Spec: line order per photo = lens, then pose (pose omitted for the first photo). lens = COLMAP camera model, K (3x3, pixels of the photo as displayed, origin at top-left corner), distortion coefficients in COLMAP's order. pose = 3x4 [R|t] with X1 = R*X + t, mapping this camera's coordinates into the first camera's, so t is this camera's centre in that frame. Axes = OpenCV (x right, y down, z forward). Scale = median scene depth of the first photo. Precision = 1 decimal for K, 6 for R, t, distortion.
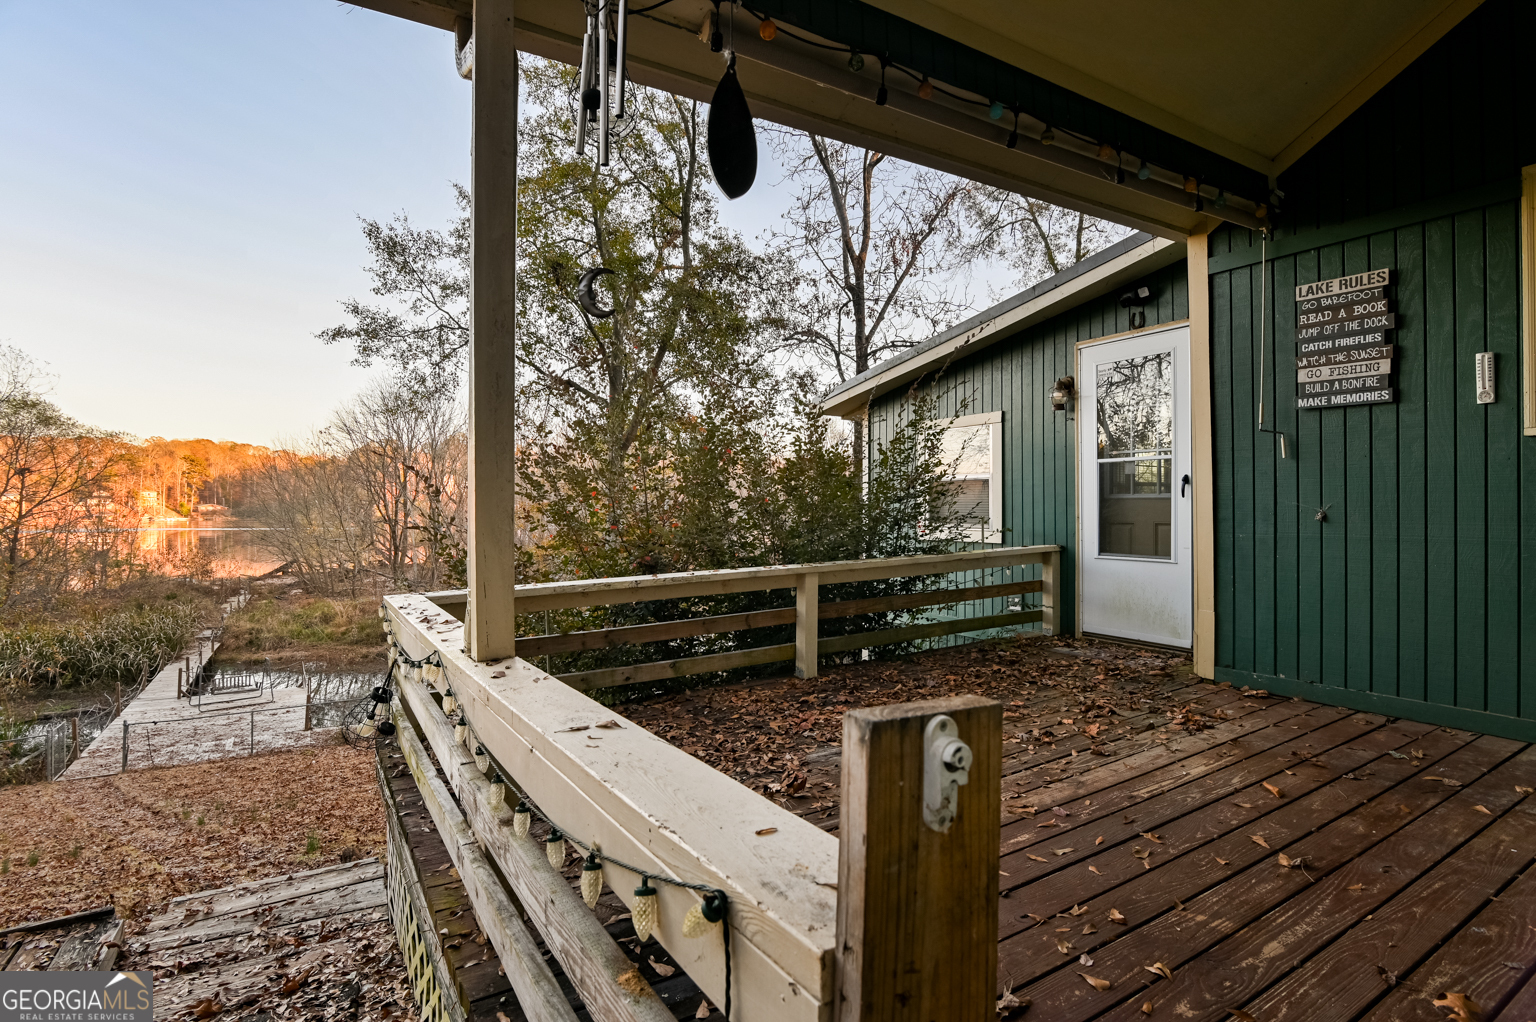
lens RADIAL K [[753.0, 0, 768.4], [0, 753.0, 509.3], [0, 0, 1]] dist [-0.017606, -0.000429]
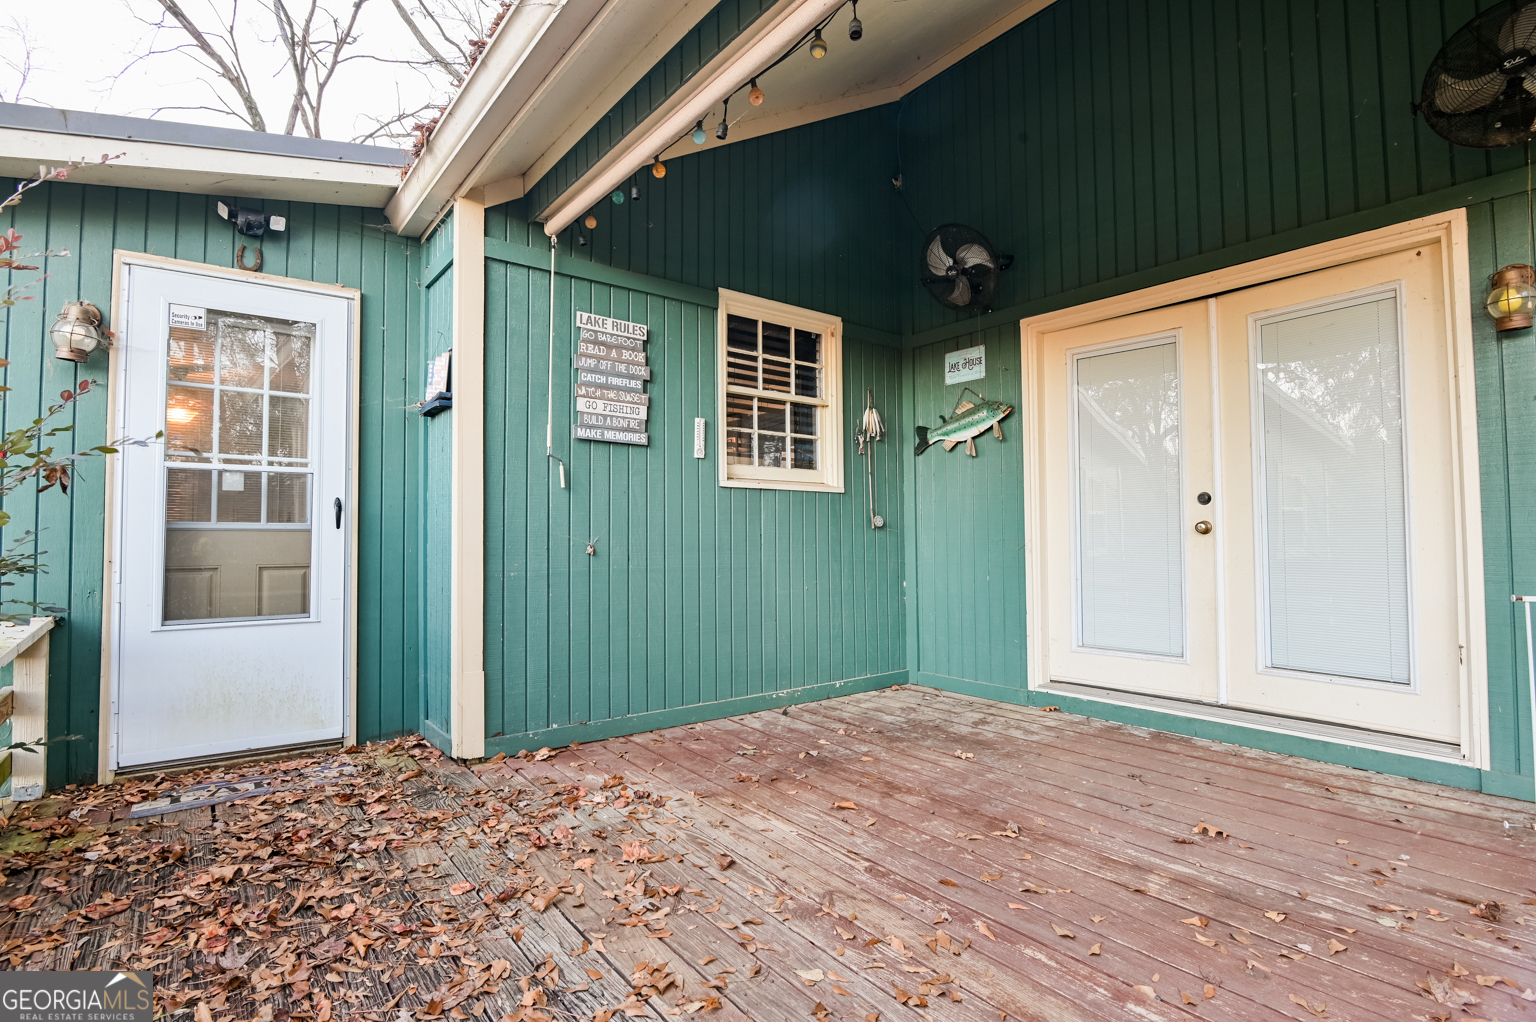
lens RADIAL K [[753.0, 0, 768.4], [0, 753.0, 509.3], [0, 0, 1]] dist [-0.017606, -0.000429]
pose [[-0.104864, 0.046961, 0.993377, -0.209170], [0.011647, 0.998874, -0.045992, 0.003487], [-0.994418, 0.006747, -0.105293, 0.664497]]
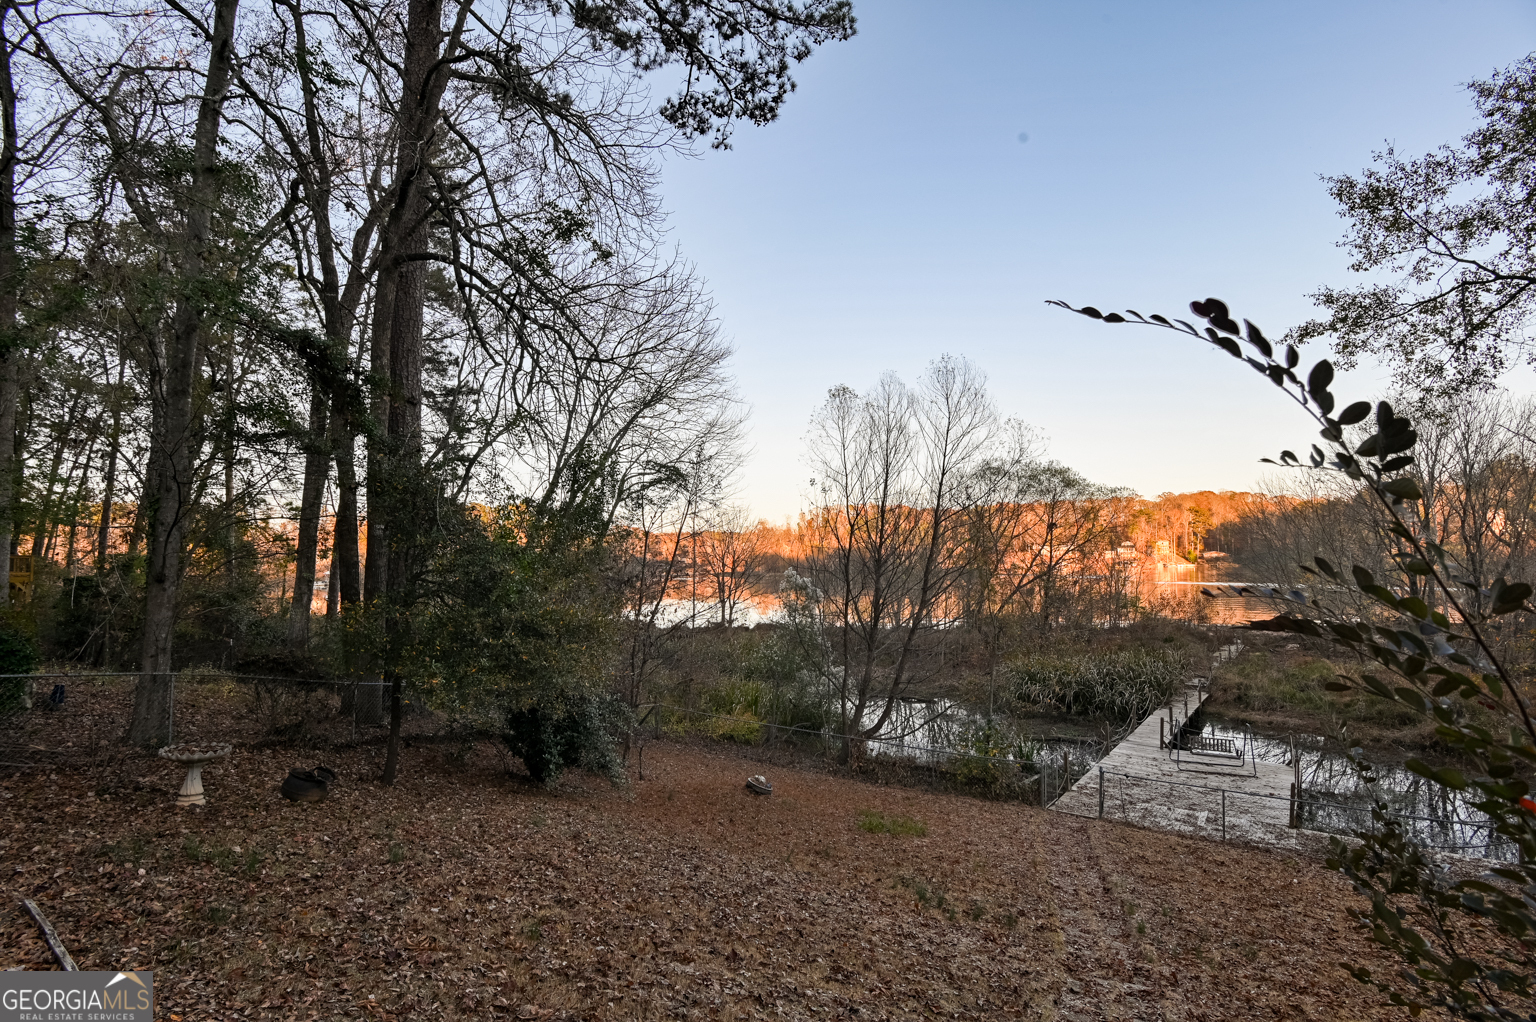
lens RADIAL K [[753.0, 0, 768.4], [0, 753.0, 509.3], [0, 0, 1]] dist [-0.017606, -0.000429]
pose [[0.380163, -0.062245, -0.922823, -0.064441], [0.004676, 0.997850, -0.065380, 0.000589], [0.924908, 0.020540, 0.379636, 0.153433]]
